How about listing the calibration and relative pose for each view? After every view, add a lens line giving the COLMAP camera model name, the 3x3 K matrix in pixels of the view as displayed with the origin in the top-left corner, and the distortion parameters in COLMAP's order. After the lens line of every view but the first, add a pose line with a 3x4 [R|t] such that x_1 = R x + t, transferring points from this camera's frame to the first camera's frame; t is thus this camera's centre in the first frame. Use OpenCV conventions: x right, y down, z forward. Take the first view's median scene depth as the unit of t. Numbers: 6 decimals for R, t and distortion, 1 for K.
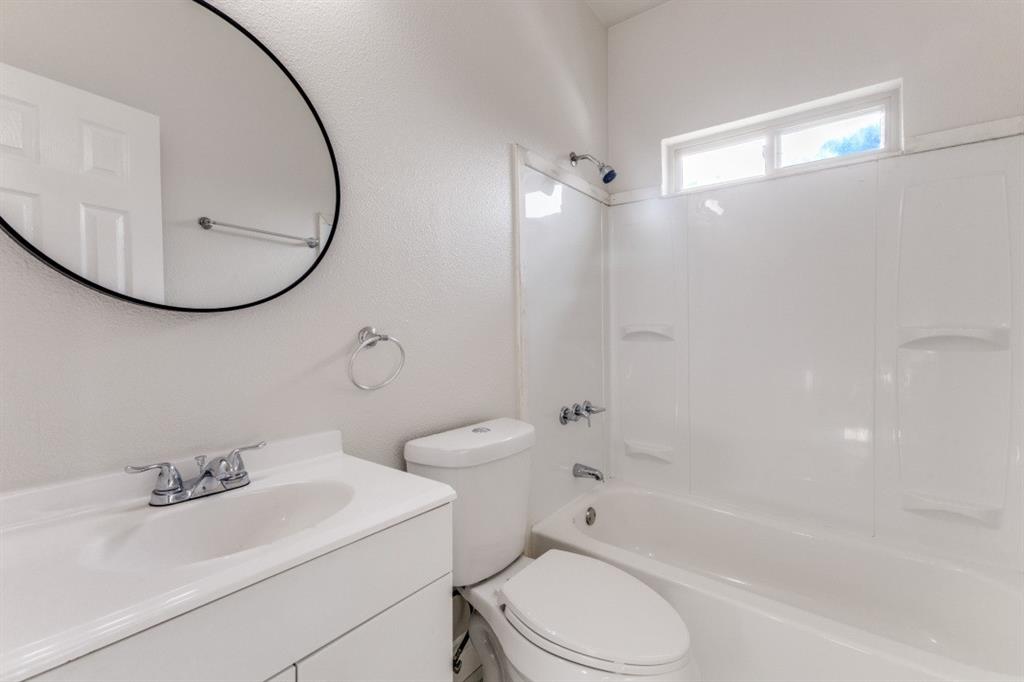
lens RADIAL K [[439.7, 0, 510.4], [0, 439.7, 344.9], [0, 0, 1]] dist [0.002860, 0.000219]
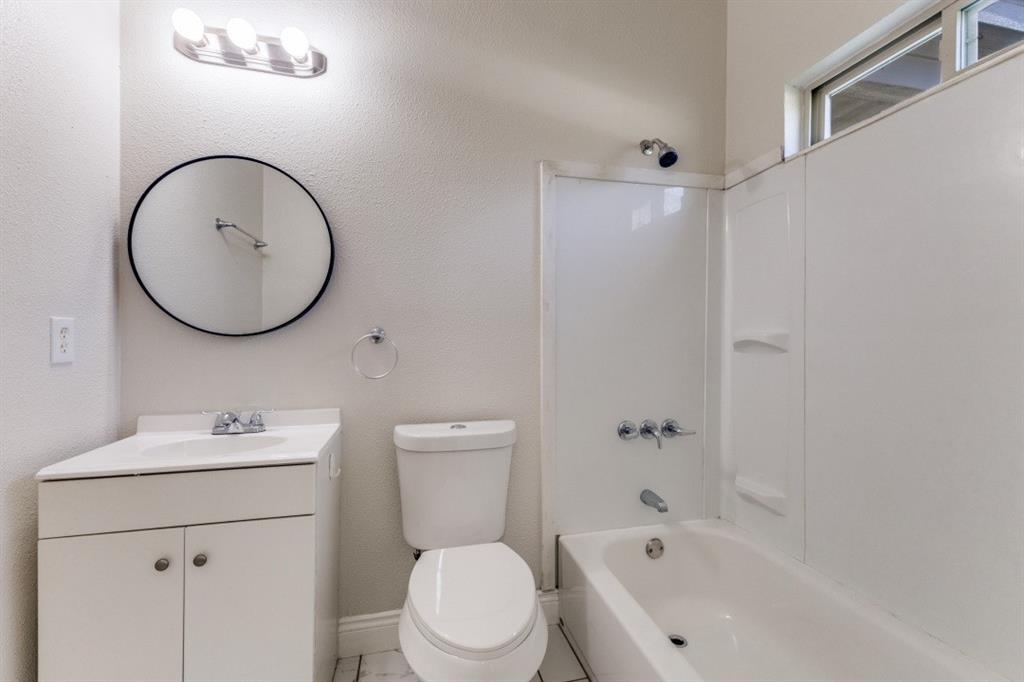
lens RADIAL K [[439.7, 0, 508.7], [0, 439.7, 344.1], [0, 0, 1]] dist [0.002860, 0.000219]
pose [[0.765529, 0.000407, -0.643401, 0.523138], [-0.010908, 0.999864, -0.012347, -0.010919], [0.643309, 0.016470, 0.765430, 0.117058]]
